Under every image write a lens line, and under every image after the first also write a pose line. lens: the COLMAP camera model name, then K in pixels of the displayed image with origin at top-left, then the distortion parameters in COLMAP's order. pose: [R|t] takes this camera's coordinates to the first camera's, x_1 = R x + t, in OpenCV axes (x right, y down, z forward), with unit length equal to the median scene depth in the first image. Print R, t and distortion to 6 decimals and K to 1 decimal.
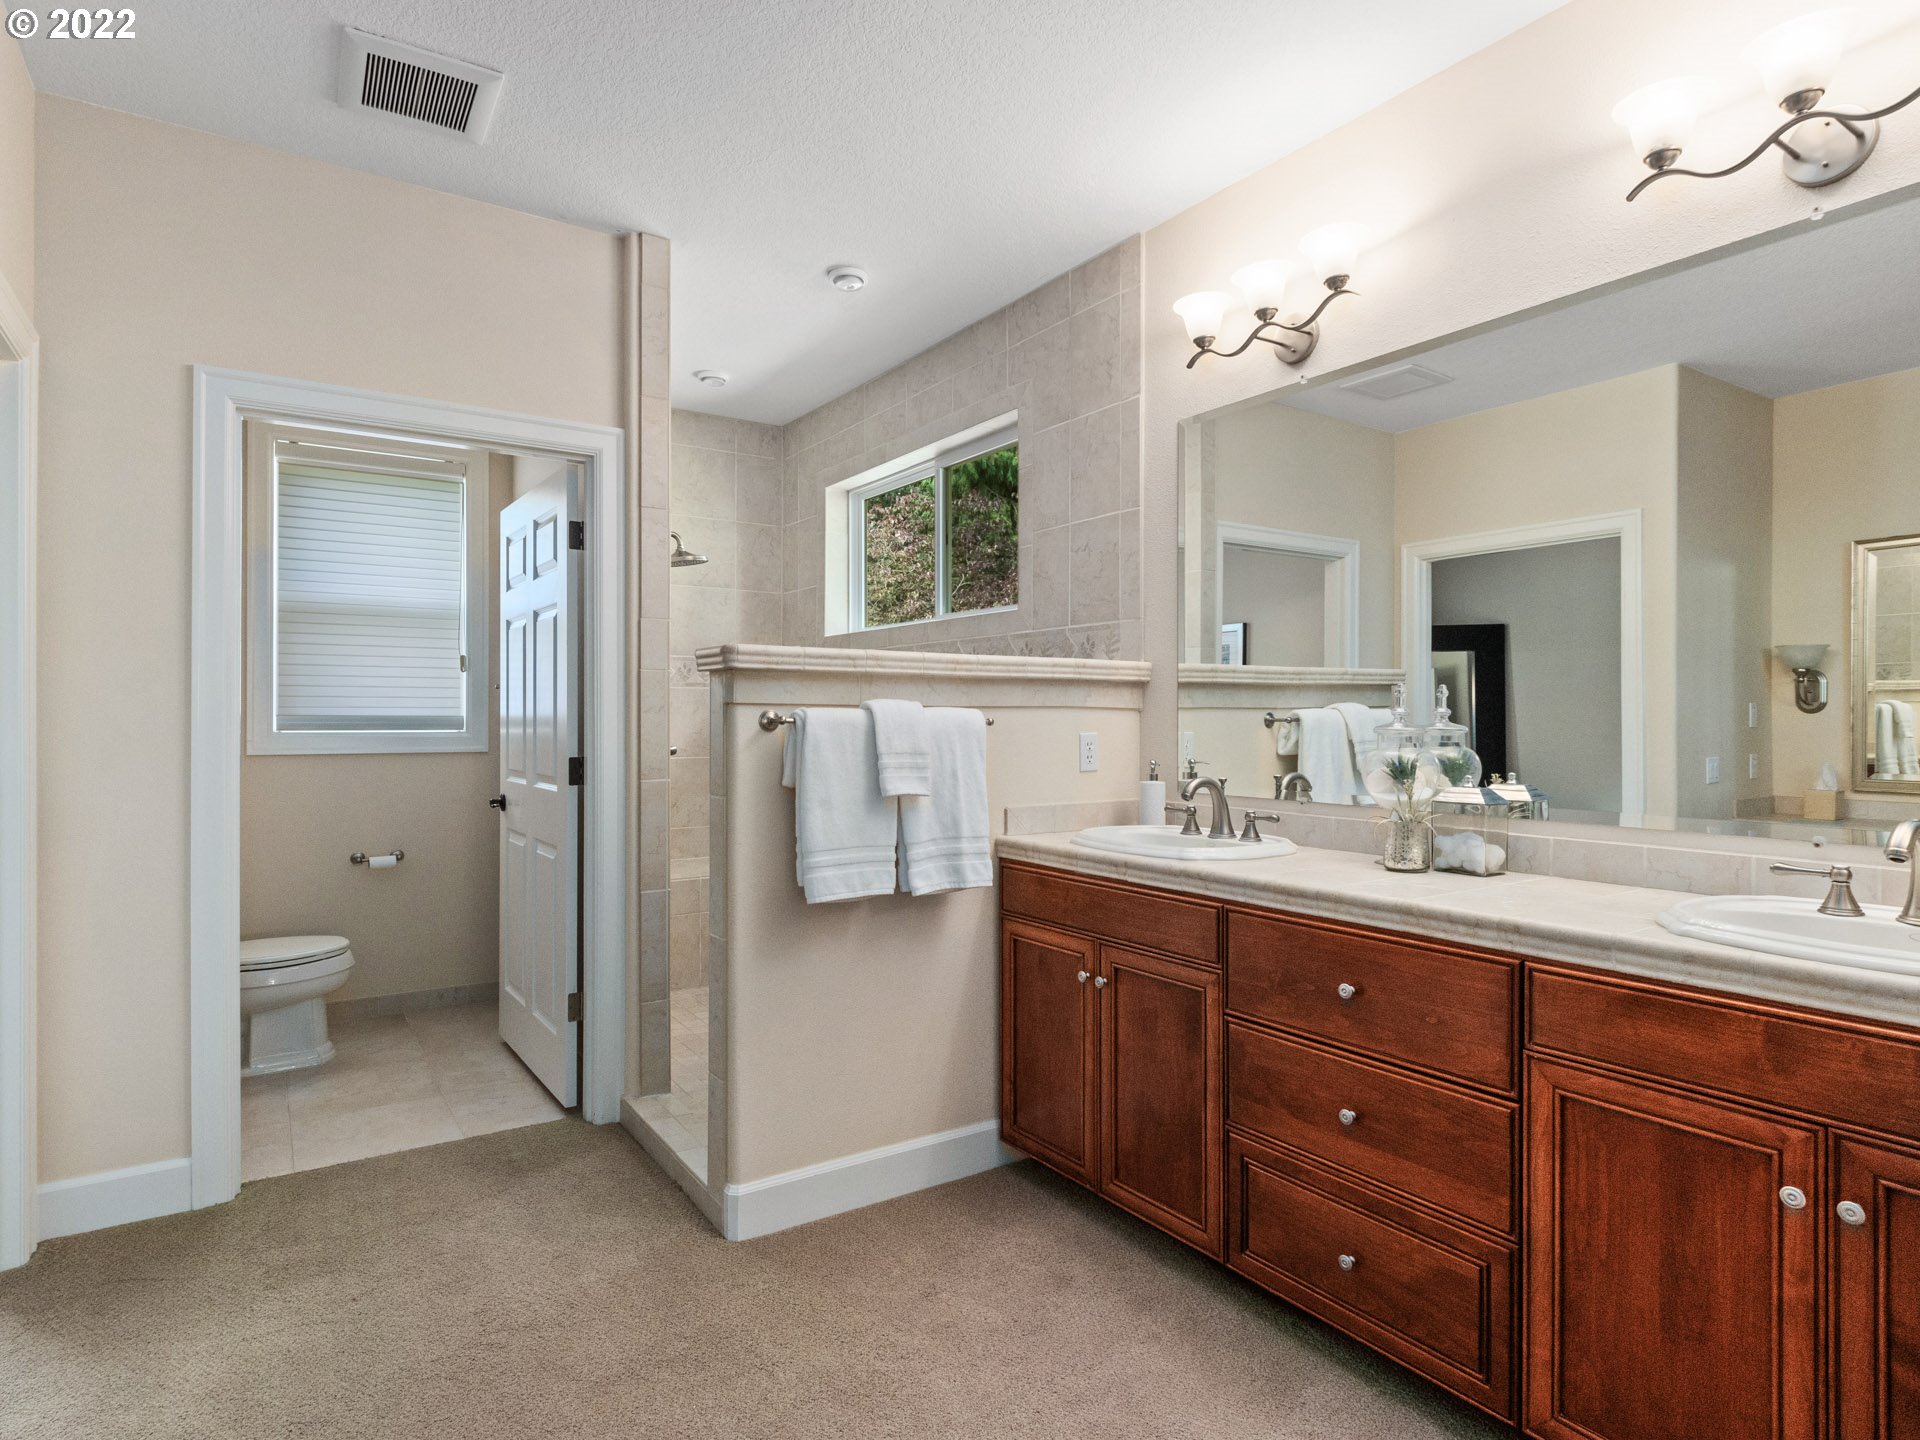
lens RADIAL K [[1021.8, 0, 960.0], [0, 1021.8, 720.0], [0, 0, 1]] dist [-0.000586, -0.000530]
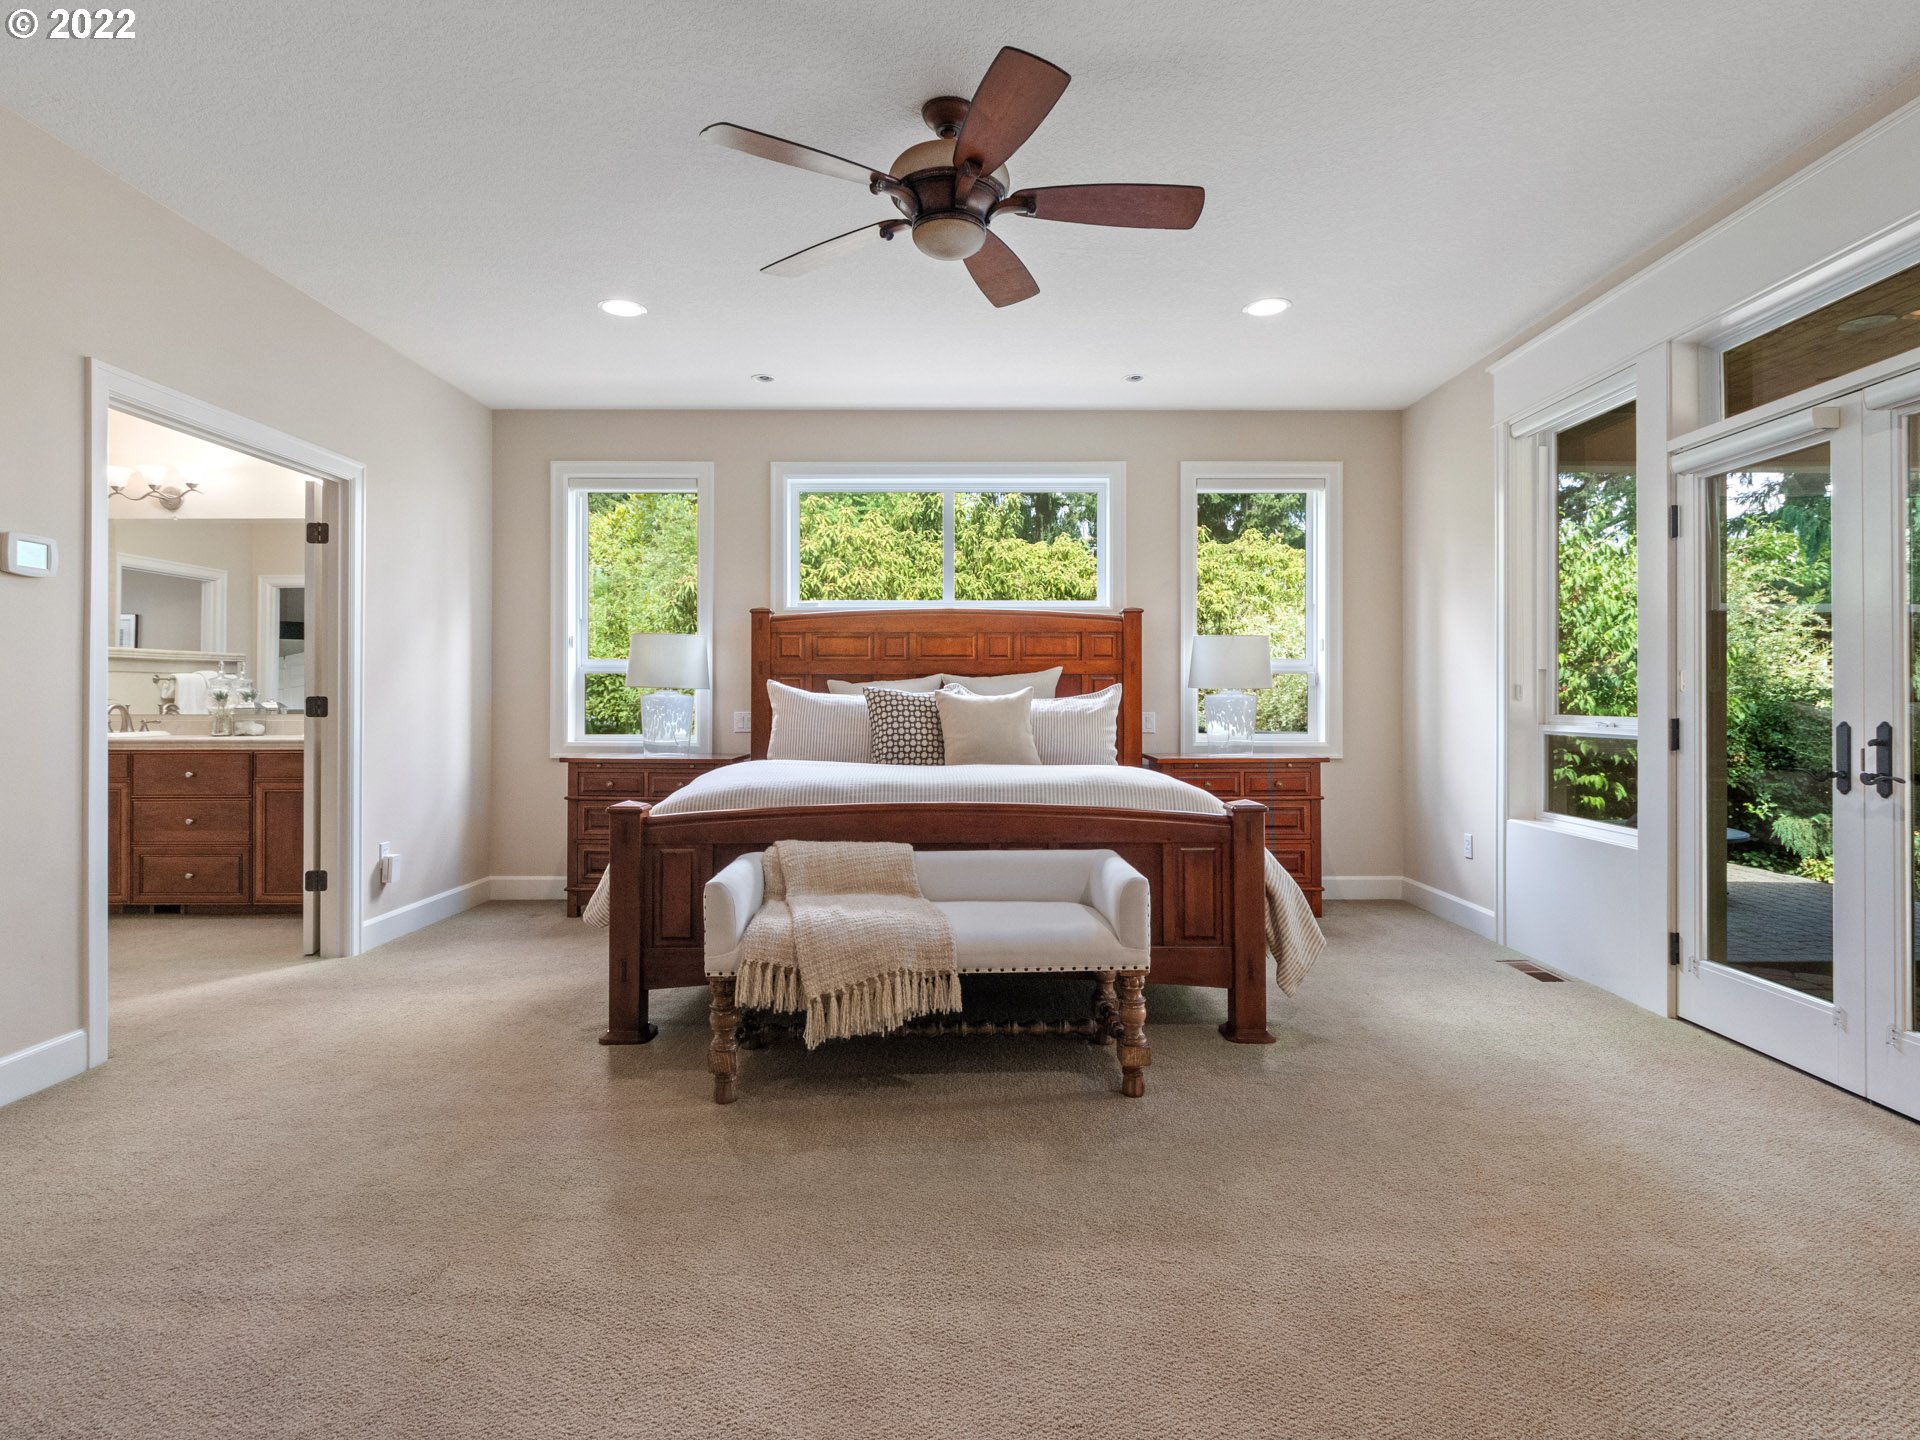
lens RADIAL K [[1015.8, 0, 960.7], [0, 1015.8, 695.2], [0, 0, 1]] dist [-0.007383, -0.001579]
pose [[0.572616, 0.005110, 0.819808, -0.530187], [0.001621, 0.999972, -0.007366, 0.066922], [-0.819822, 0.005547, 0.572591, -1.815594]]
